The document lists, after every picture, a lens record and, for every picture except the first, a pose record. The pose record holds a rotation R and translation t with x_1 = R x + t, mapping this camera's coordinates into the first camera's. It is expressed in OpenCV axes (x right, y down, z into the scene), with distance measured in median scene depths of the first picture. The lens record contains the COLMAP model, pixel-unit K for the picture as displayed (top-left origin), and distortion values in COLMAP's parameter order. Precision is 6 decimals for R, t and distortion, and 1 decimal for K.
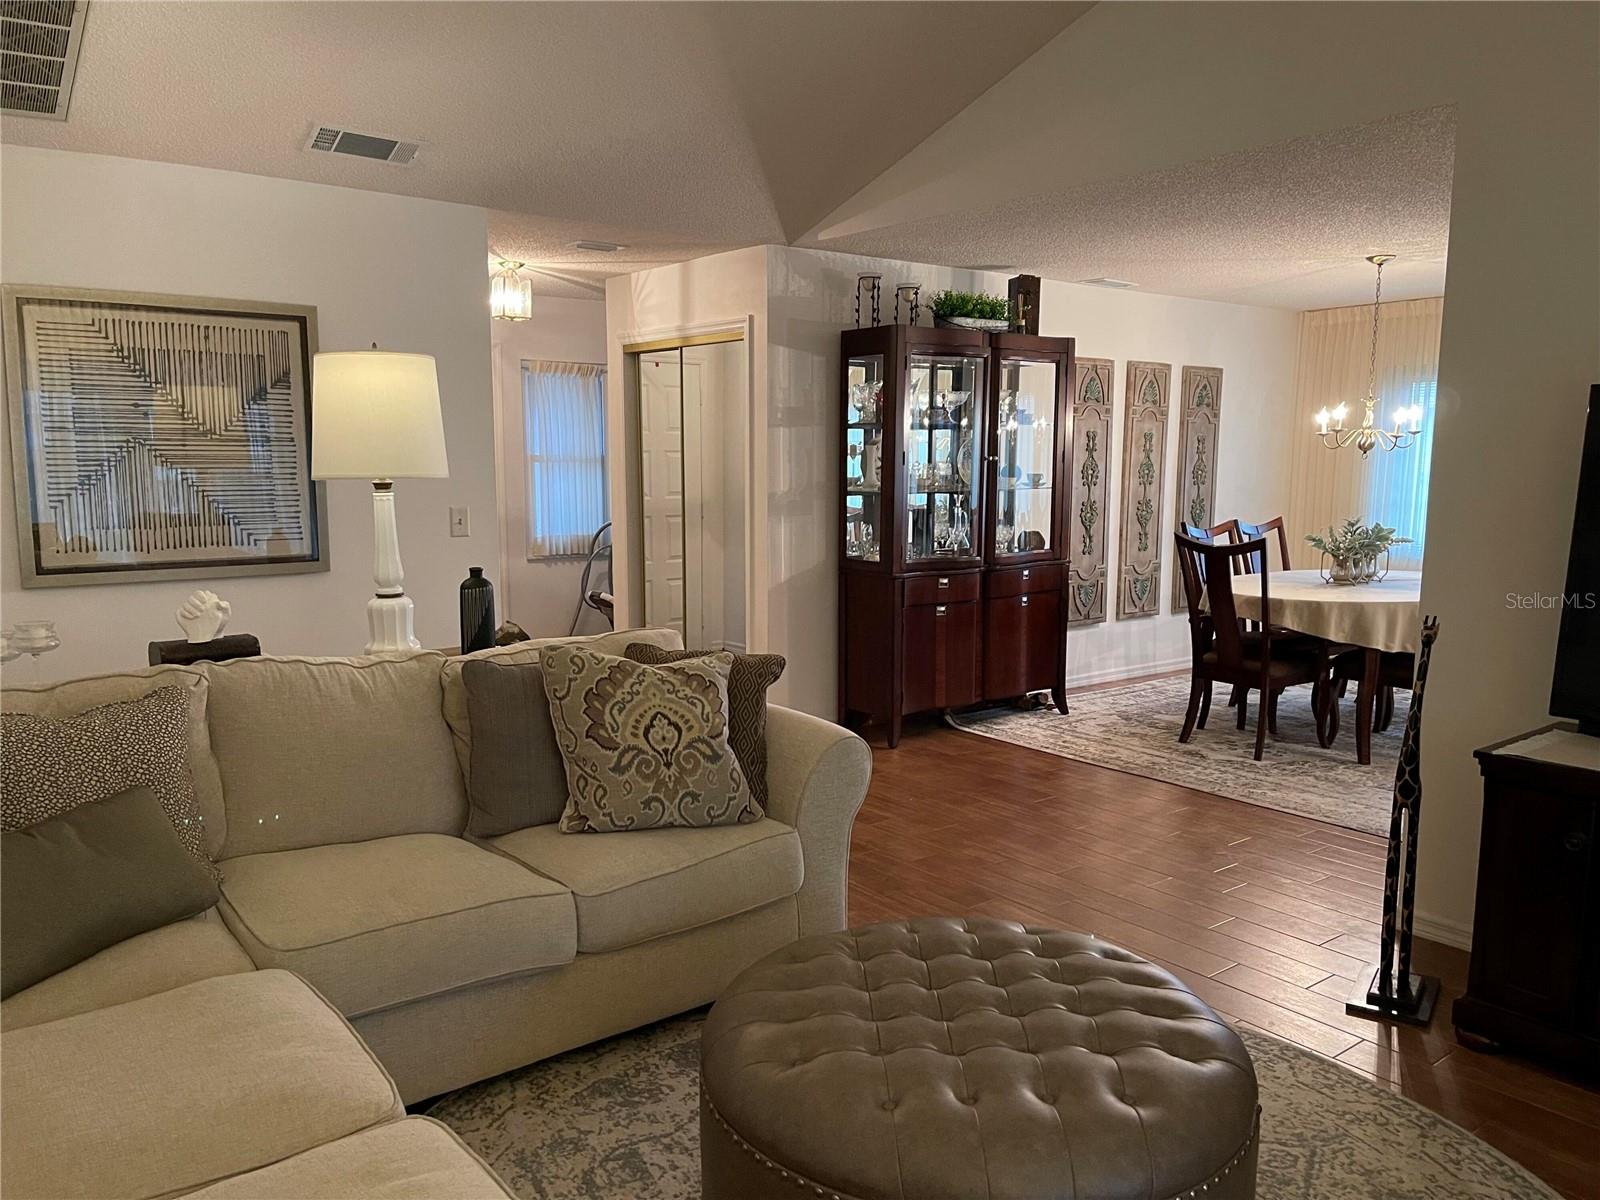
lens RADIAL K [[1208.7, 0, 792.0], [0, 1208.7, 609.8], [0, 0, 1]] dist [0.034942, -0.037519]
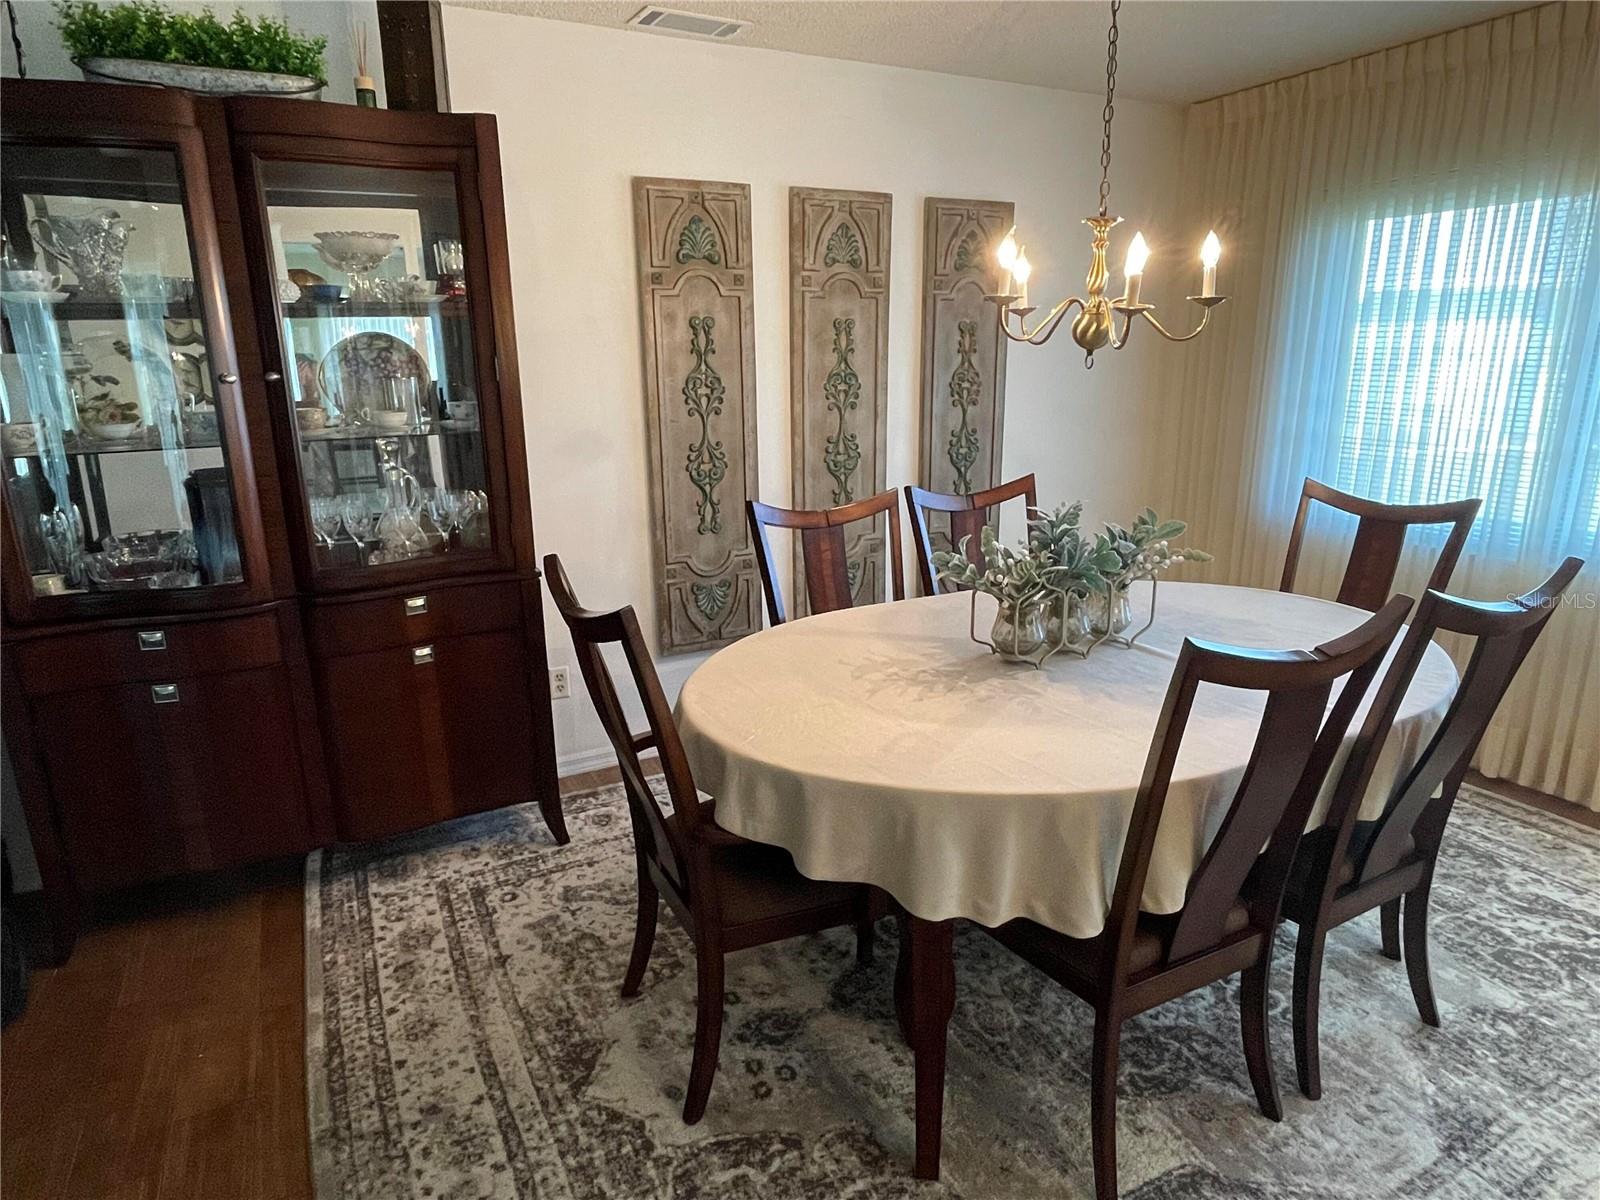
lens RADIAL K [[961.5, 0, 792.0], [0, 961.5, 601.3], [0, 0, 1]] dist [0.003255, -0.008614]
pose [[0.983895, 0.027770, -0.176575, 0.370215], [-0.005525, 0.992111, 0.125244, -0.072605], [0.178660, -0.122251, 0.976287, 0.554310]]
